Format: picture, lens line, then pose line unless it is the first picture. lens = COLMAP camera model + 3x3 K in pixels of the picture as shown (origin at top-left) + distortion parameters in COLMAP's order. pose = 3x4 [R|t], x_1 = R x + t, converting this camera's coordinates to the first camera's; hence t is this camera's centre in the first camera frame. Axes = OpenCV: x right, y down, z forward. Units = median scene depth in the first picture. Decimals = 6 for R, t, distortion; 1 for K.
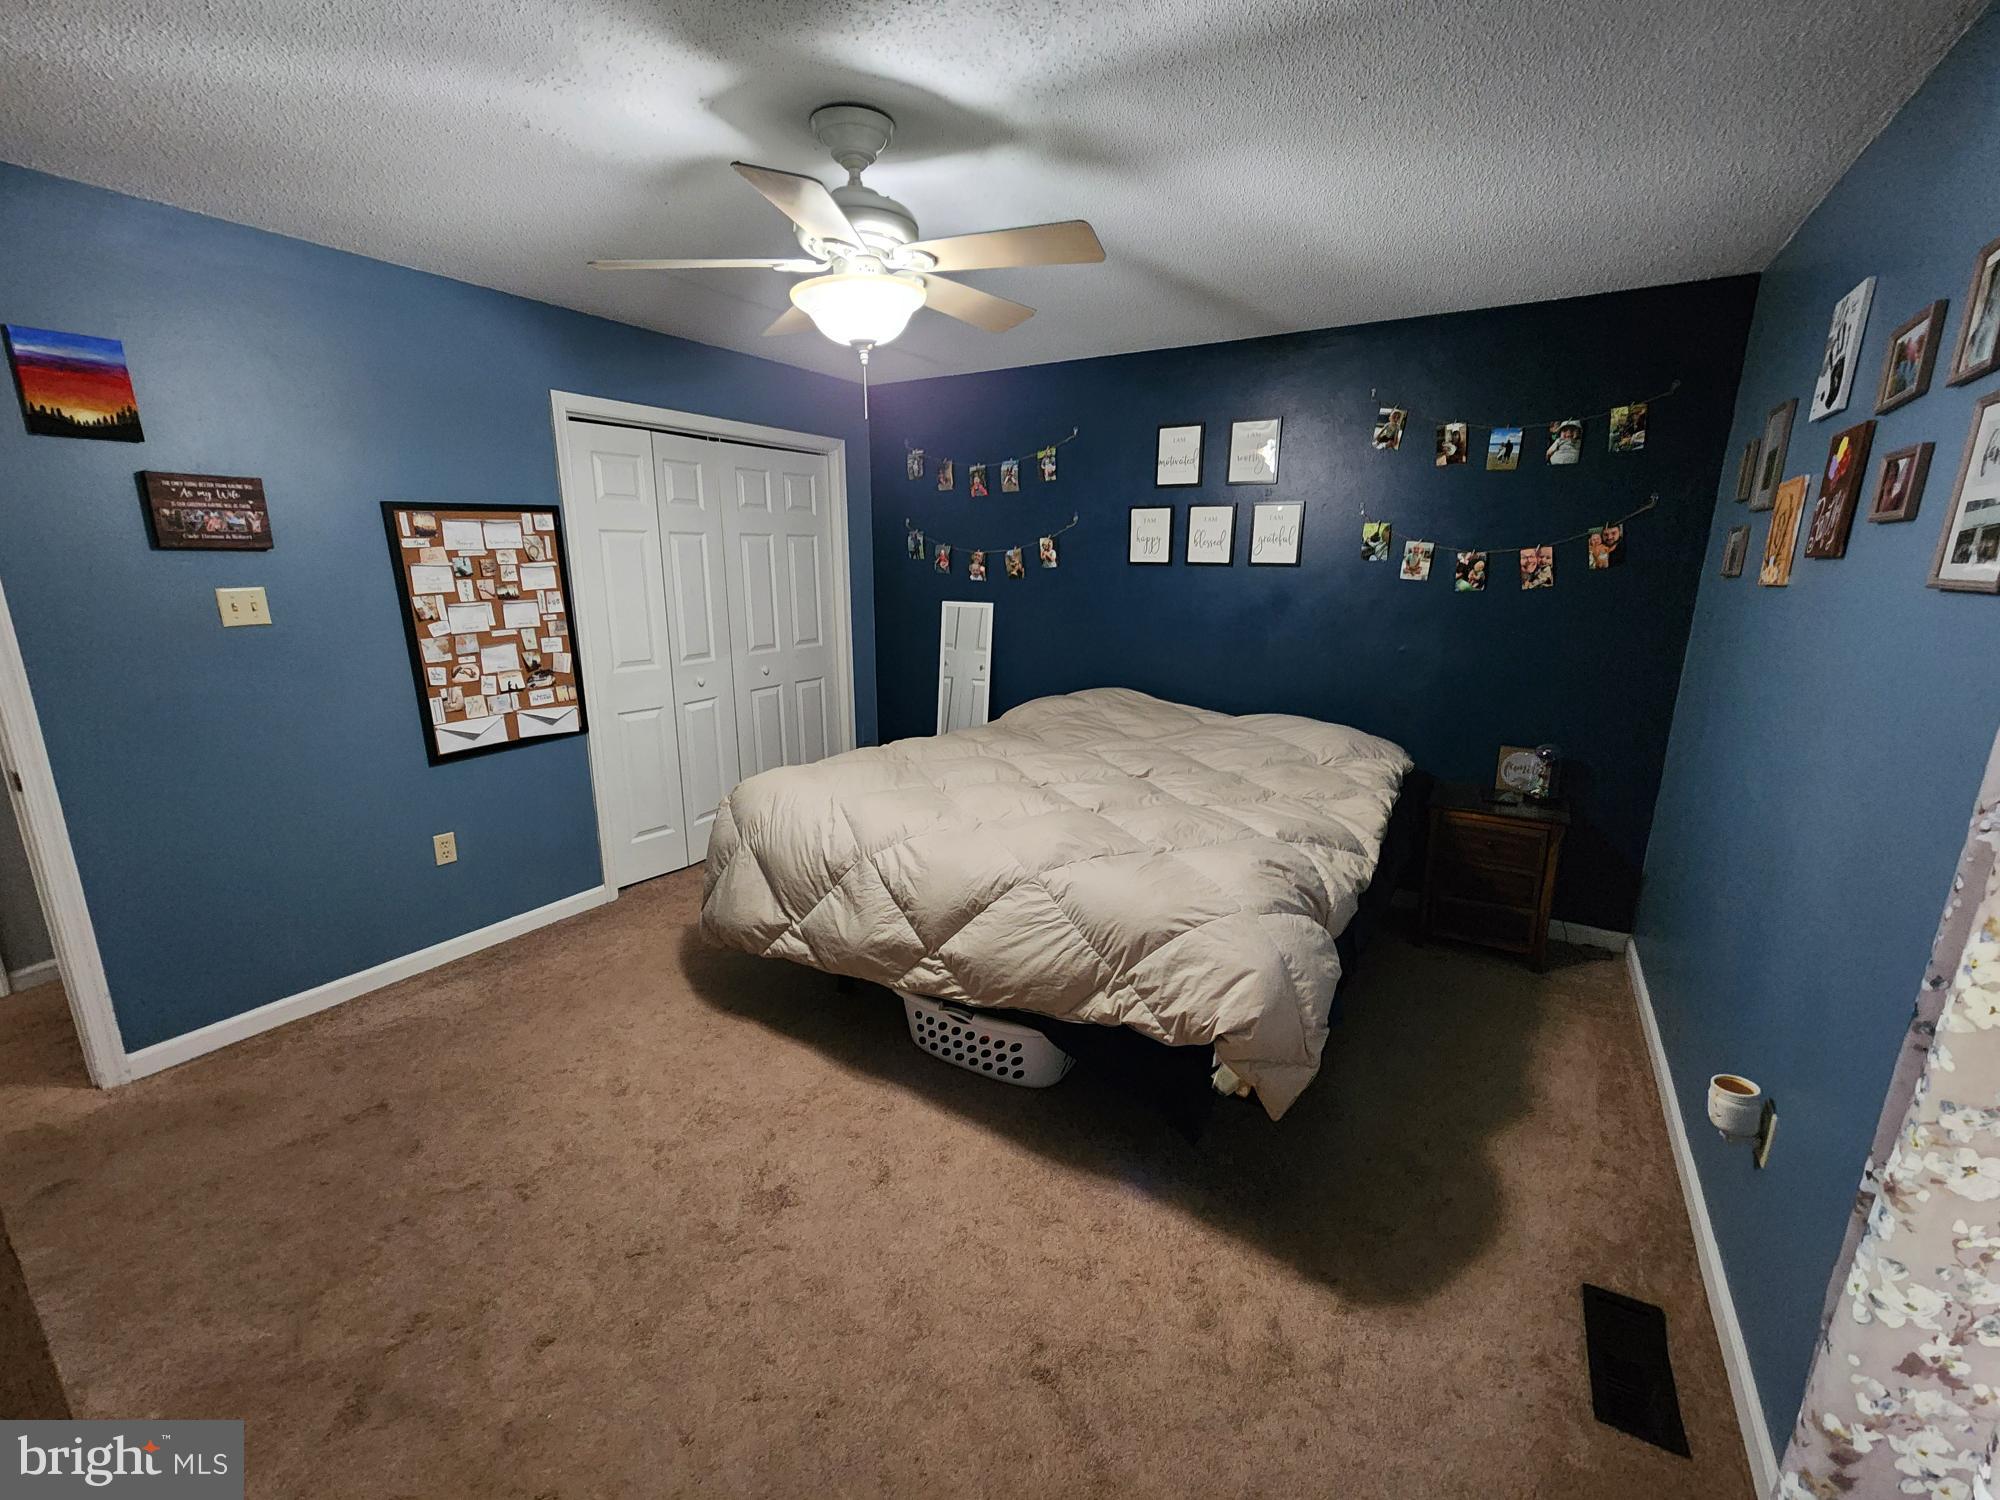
lens RADIAL K [[824.6, 0, 1003.0], [0, 824.6, 750.3], [0, 0, 1]] dist [-0.000356, 0.000771]
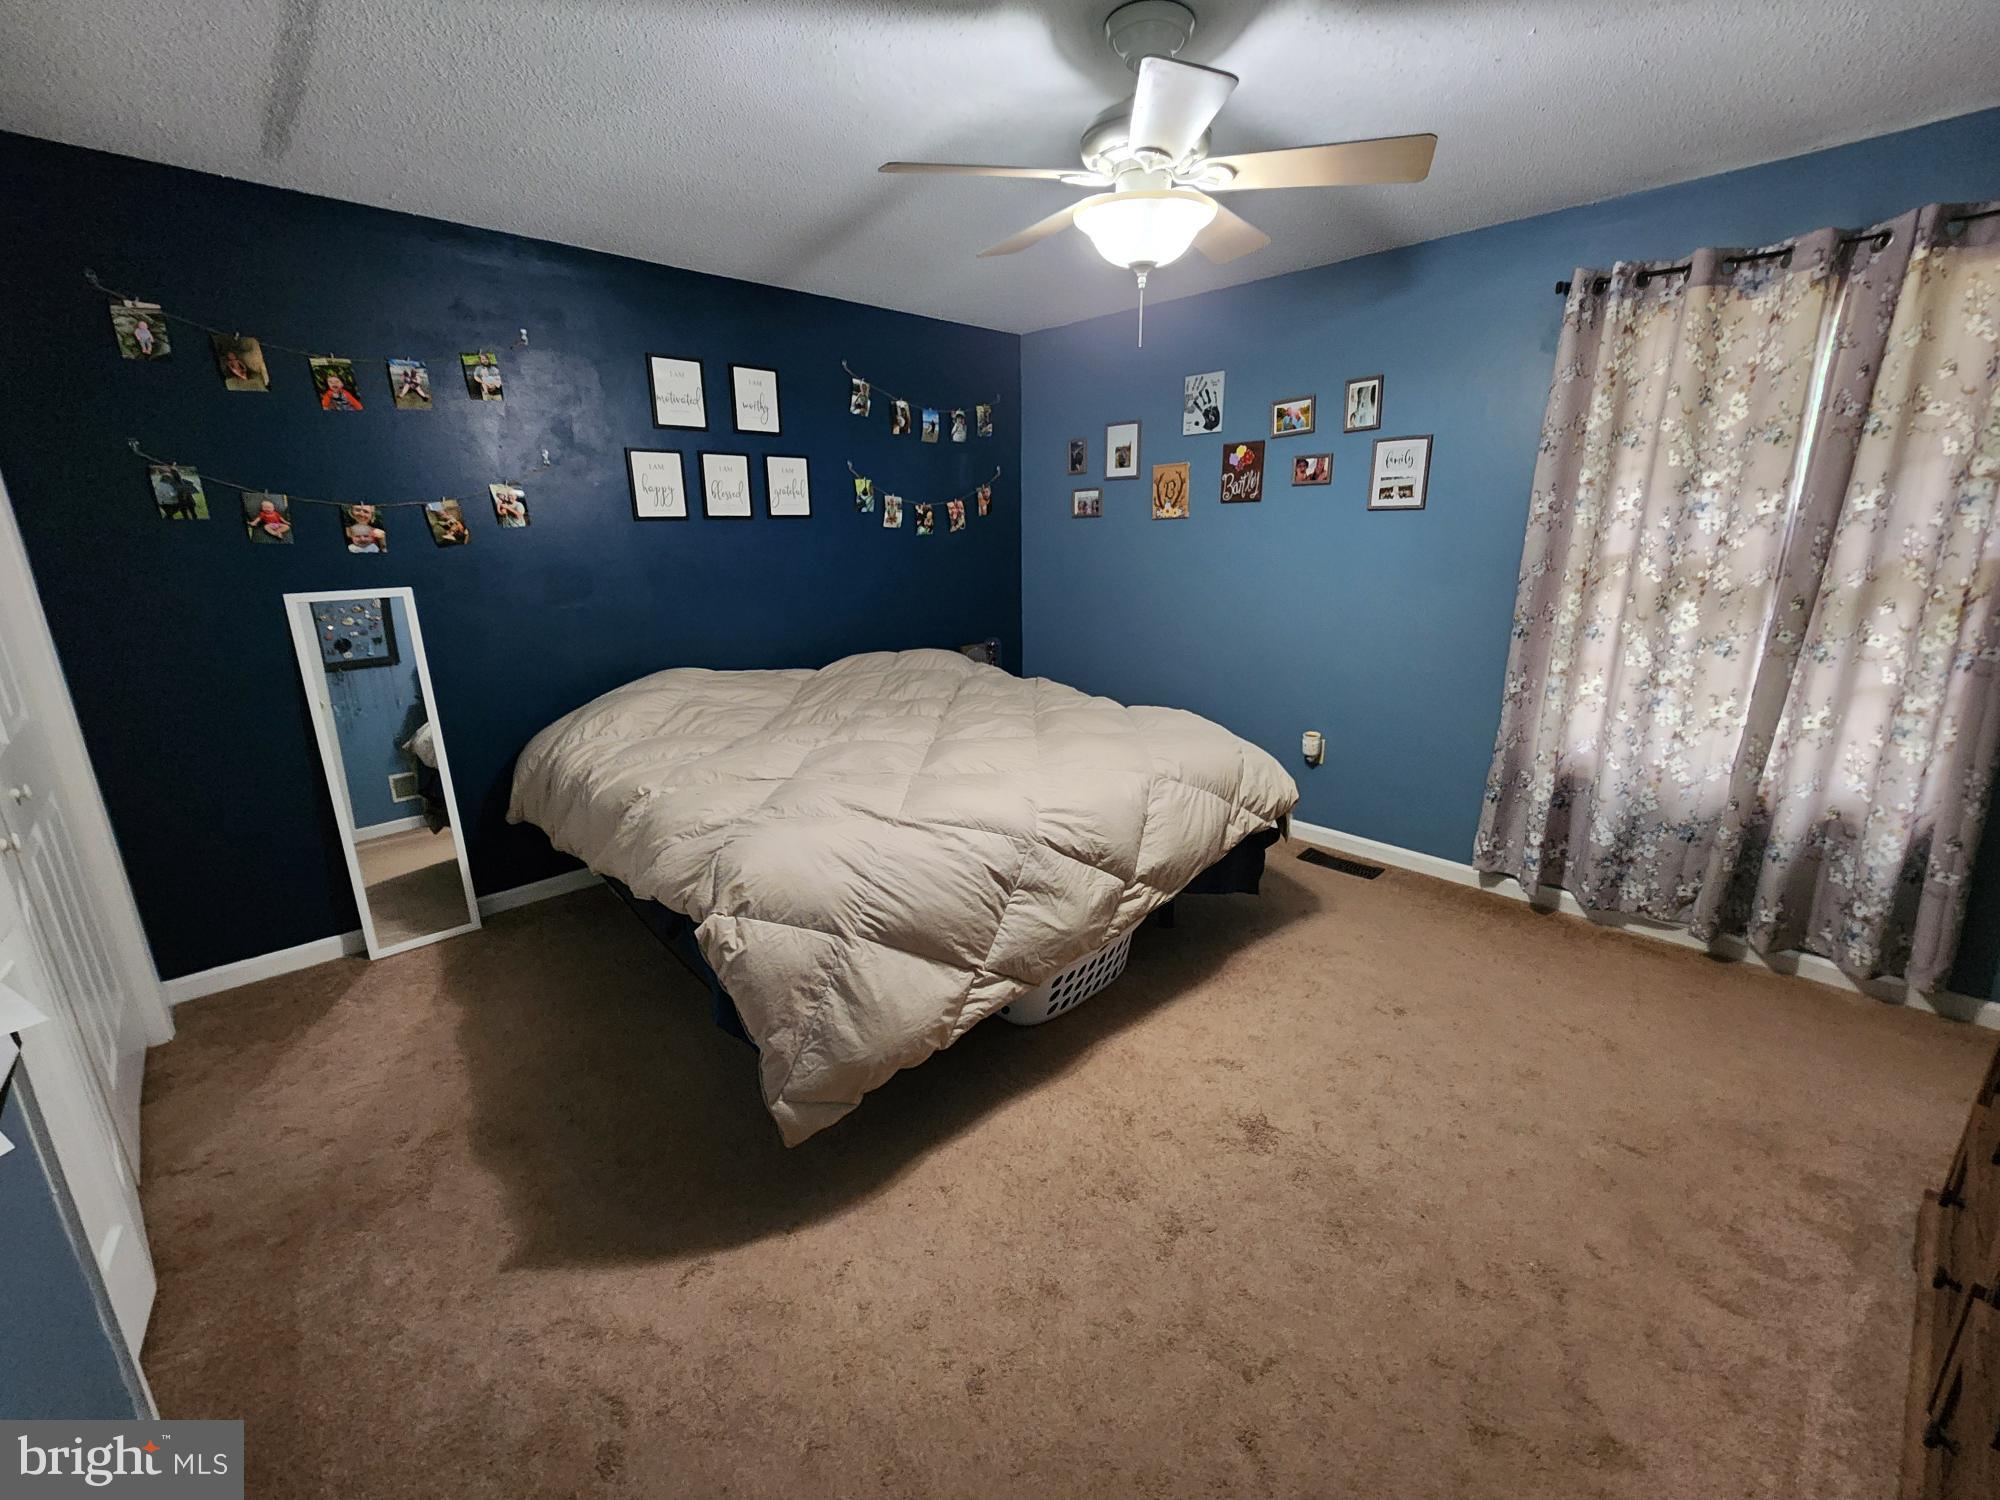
lens RADIAL K [[824.6, 0, 1003.0], [0, 824.6, 750.3], [0, 0, 1]] dist [-0.000356, 0.000771]
pose [[0.253298, -0.269745, 0.929020, -0.701263], [0.237324, 0.948318, 0.210642, -0.113934], [-0.937826, 0.167124, 0.304224, 0.538356]]
